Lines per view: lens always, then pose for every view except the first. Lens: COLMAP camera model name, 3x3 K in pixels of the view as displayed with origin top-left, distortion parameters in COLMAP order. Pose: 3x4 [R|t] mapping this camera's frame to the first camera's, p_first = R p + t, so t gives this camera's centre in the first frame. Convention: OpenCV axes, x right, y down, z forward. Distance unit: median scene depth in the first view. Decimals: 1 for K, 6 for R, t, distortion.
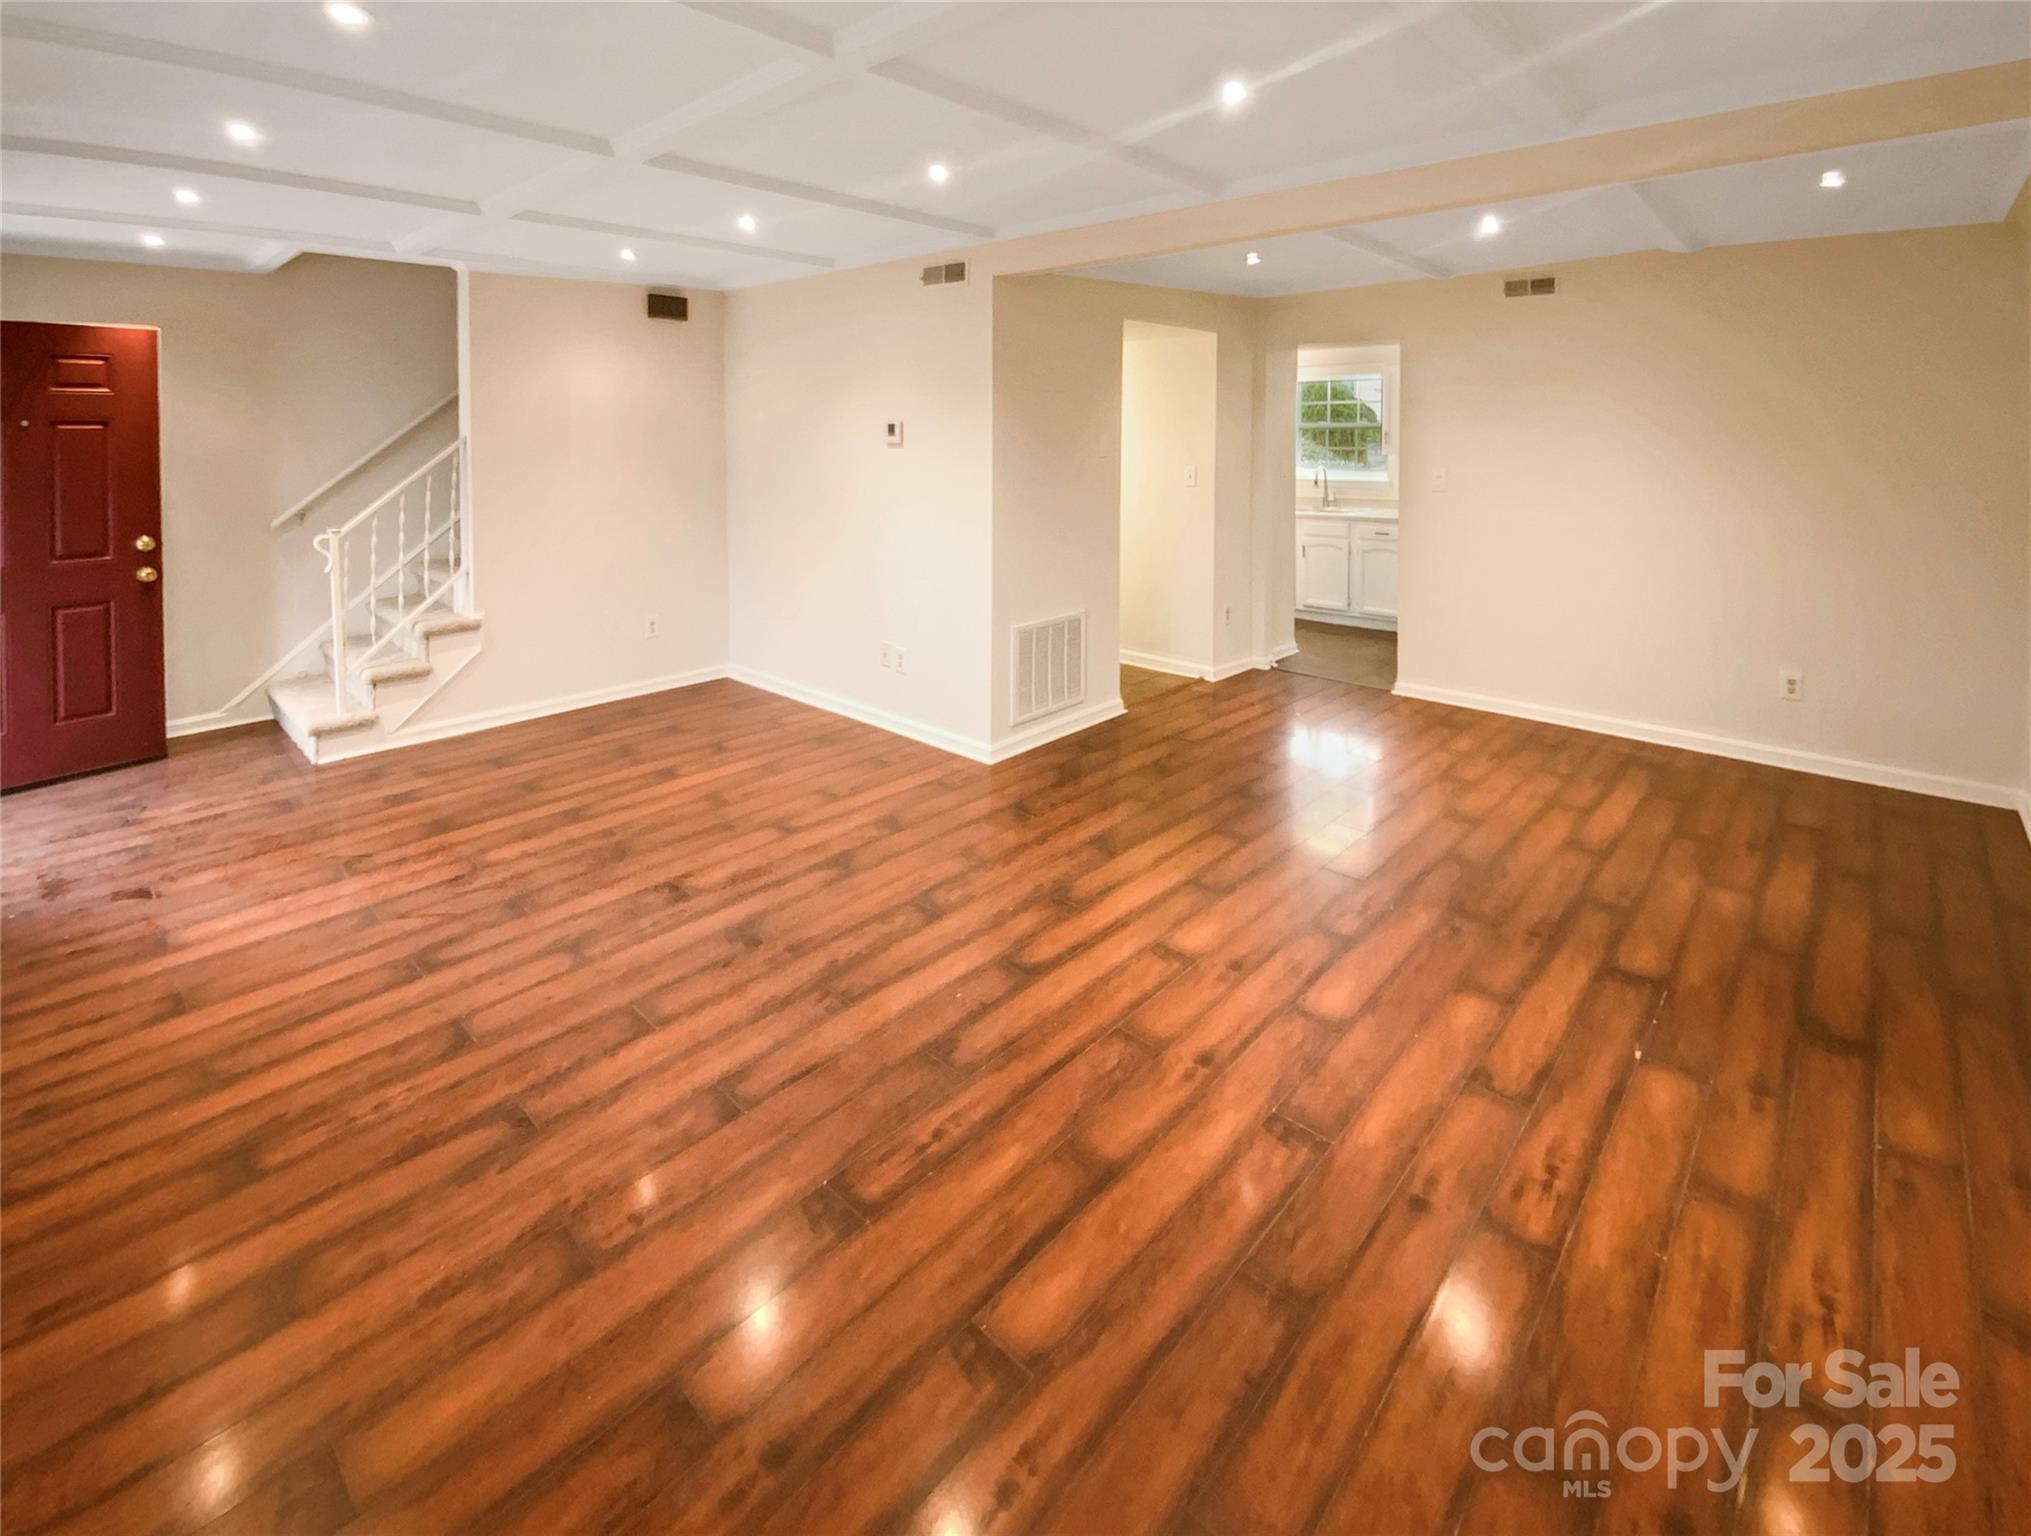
lens RADIAL K [[874.0, 0, 1006.4], [0, 874.0, 771.6], [0, 0, 1]] dist [0.014685, 0.000135]
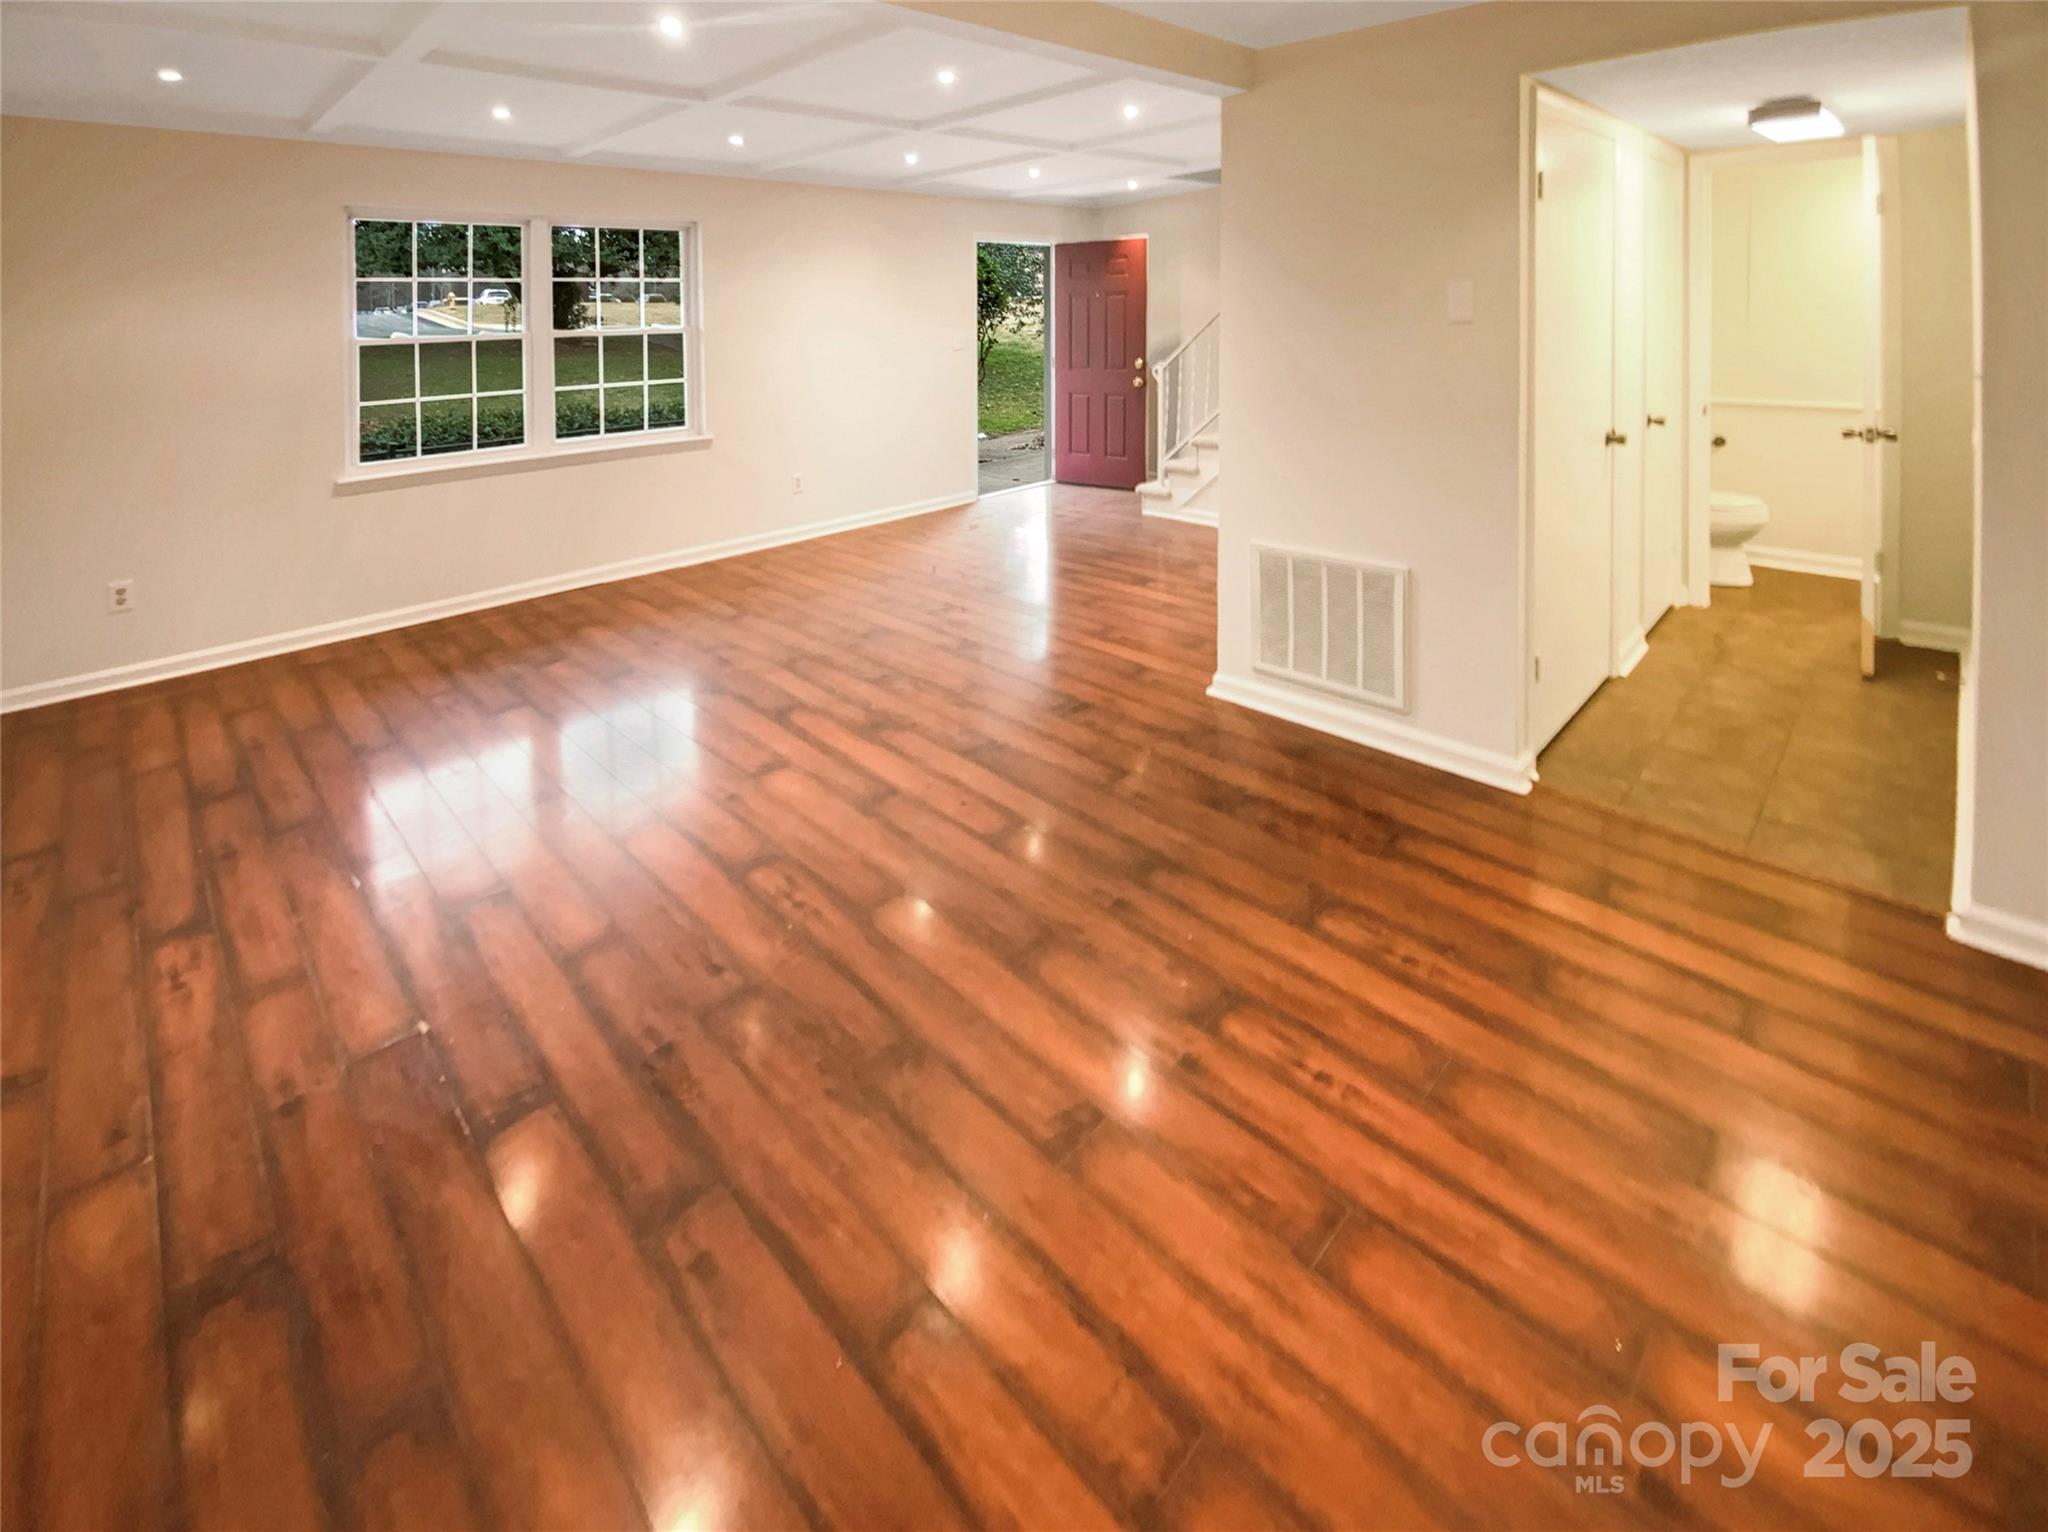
lens RADIAL K [[829.4, 0, 1125.4], [0, 829.4, 763.7], [0, 0, 1]] dist [0.000816, 0.000155]
pose [[0.008288, 0.484252, -0.874889, 1.403884], [-0.339369, 0.824354, 0.453066, -0.559099], [0.940617, 0.293155, 0.171172, 1.526681]]
